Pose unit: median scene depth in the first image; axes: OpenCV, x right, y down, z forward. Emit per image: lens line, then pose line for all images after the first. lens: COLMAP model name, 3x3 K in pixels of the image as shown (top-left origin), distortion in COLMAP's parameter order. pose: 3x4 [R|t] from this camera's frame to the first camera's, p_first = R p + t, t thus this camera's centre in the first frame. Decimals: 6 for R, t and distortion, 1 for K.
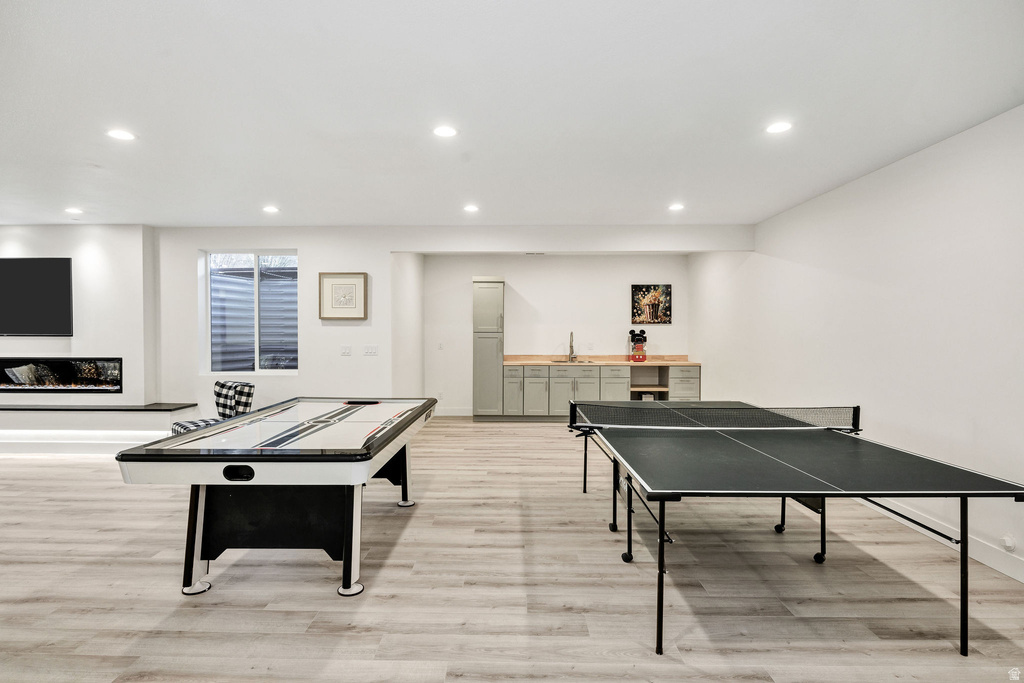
lens RADIAL K [[489.6, 0, 505.3], [0, 489.6, 343.4], [0, 0, 1]] dist [0.001086, 0.000243]
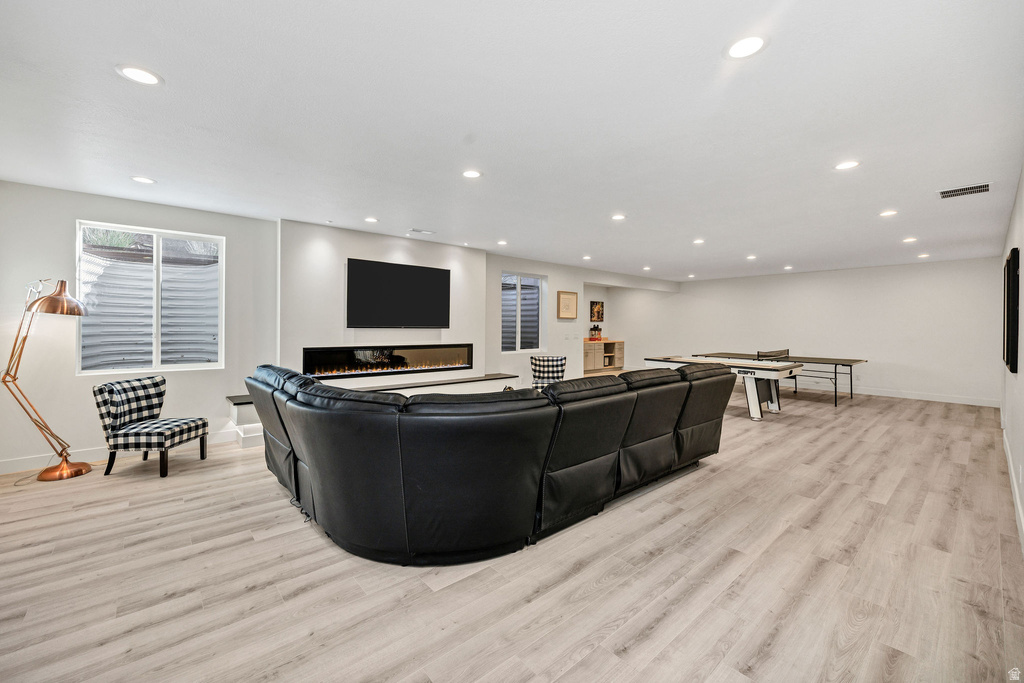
lens RADIAL K [[408.4, 0, 497.8], [0, 408.4, 326.6], [0, 0, 1]] dist [-0.006591, 0.000196]
pose [[0.744713, 0.003272, 0.667377, -1.100752], [0.006712, 0.999901, -0.012392, -0.002843], [-0.667351, 0.013708, 0.744617, 0.060222]]
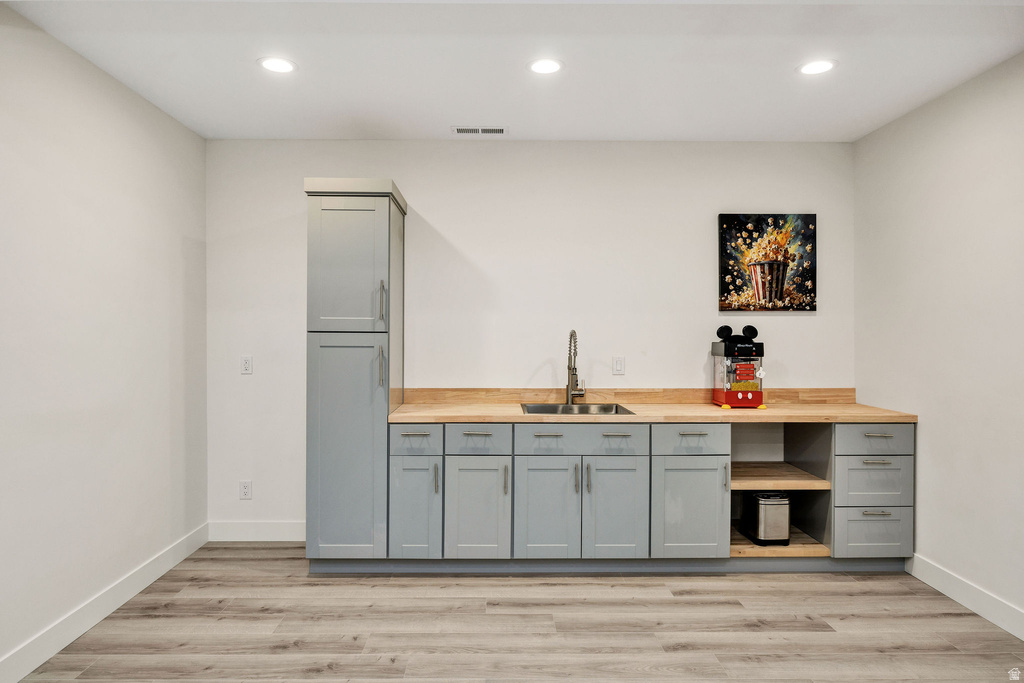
lens RADIAL K [[621.8, 0, 511.6], [0, 621.8, 333.4], [0, 0, 1]] dist [0.003882, 0.000647]
pose [[0.997895, 0.001717, 0.064823, 0.055636], [-0.000995, 0.999937, -0.011169, -0.016105], [-0.064838, 0.011081, 0.997834, 0.514169]]
